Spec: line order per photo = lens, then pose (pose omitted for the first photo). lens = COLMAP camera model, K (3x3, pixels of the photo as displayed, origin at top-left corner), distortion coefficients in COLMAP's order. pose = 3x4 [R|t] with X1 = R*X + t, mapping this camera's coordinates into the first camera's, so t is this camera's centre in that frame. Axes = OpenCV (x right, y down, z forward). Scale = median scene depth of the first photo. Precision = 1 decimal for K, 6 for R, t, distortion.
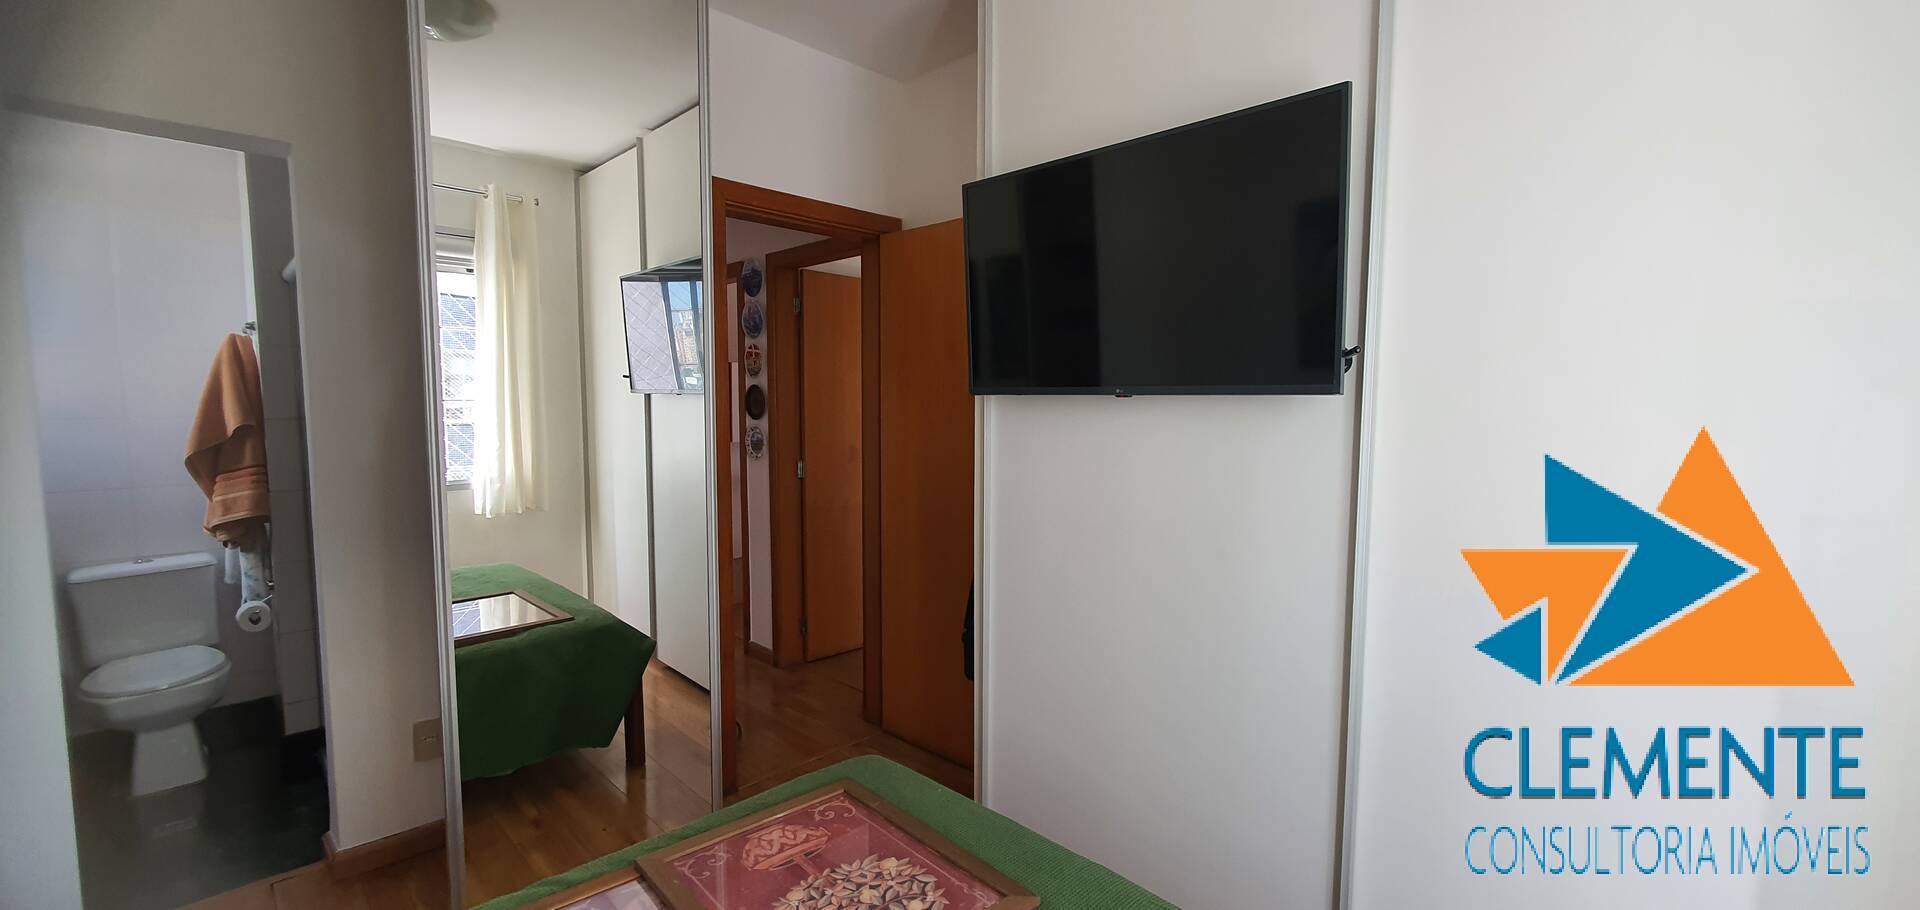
lens RADIAL K [[763.3, 0, 959.7], [0, 763.3, 460.8], [0, 0, 1]] dist [0.000072, 0.000080]
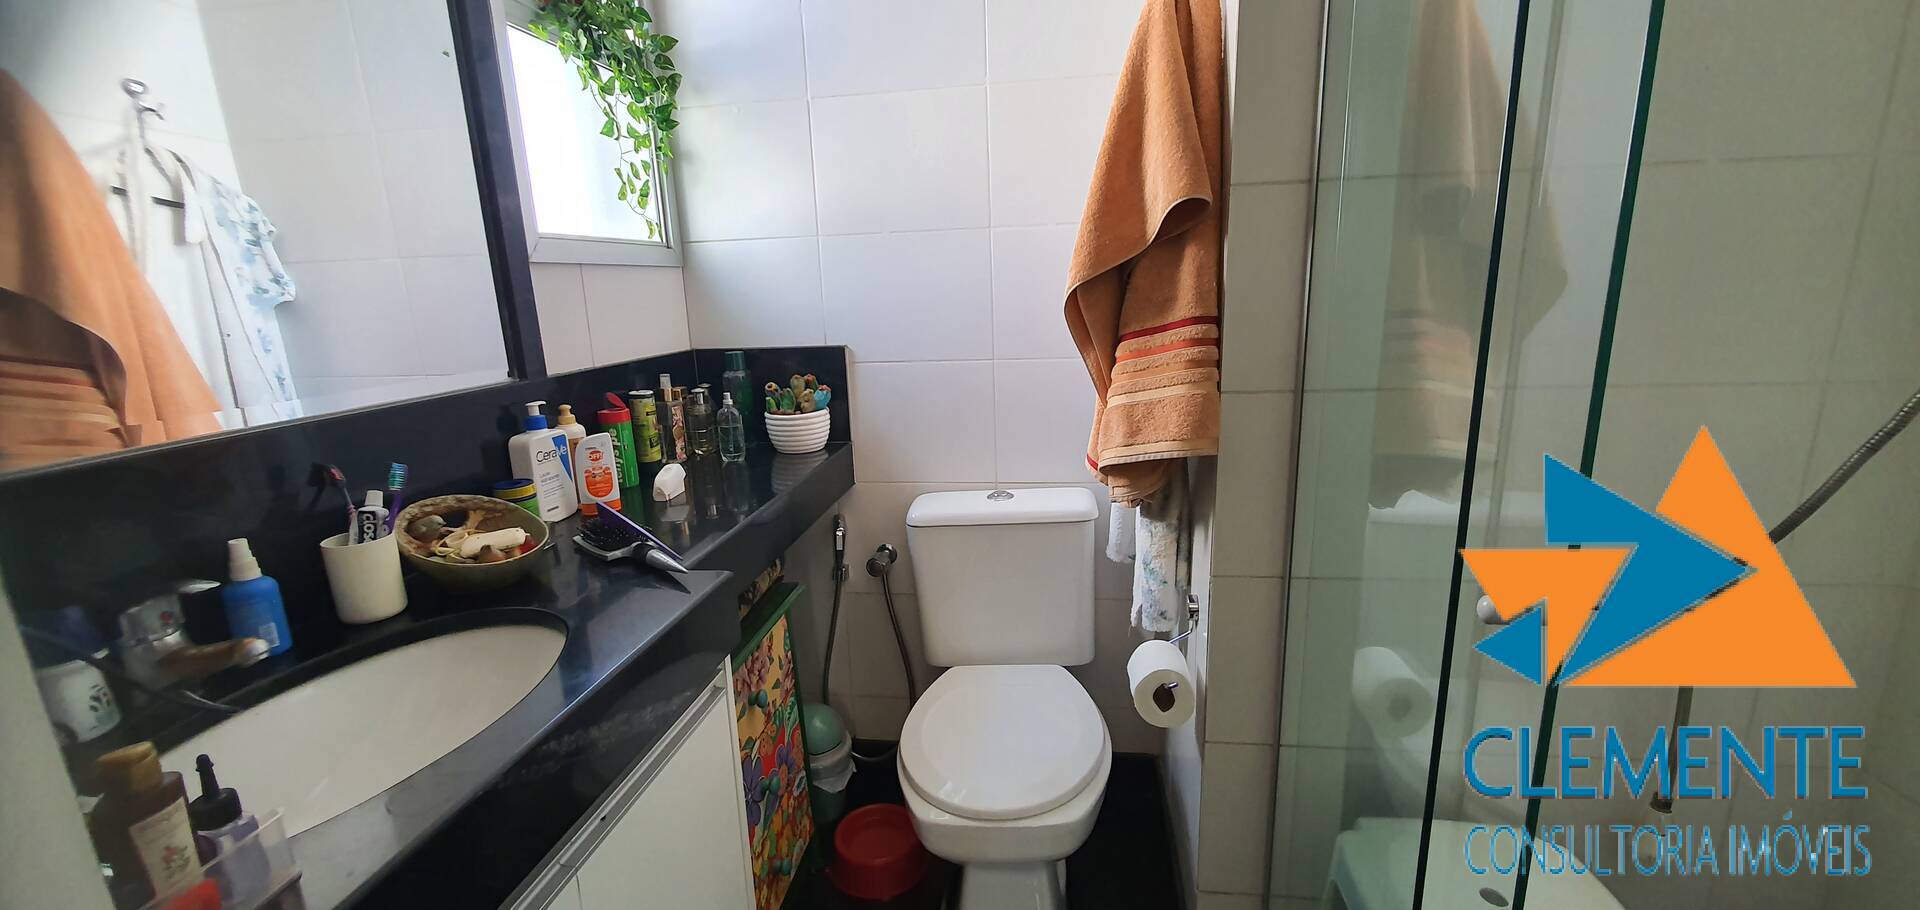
lens RADIAL K [[763.3, 0, 958.7], [0, 763.3, 457.6], [0, 0, 1]] dist [0.000072, 0.000080]
pose [[0.595143, 0.157664, -0.788002, -0.693808], [-0.032054, 0.984442, 0.172759, 0.012284], [0.802980, -0.077558, 0.590937, 0.687216]]
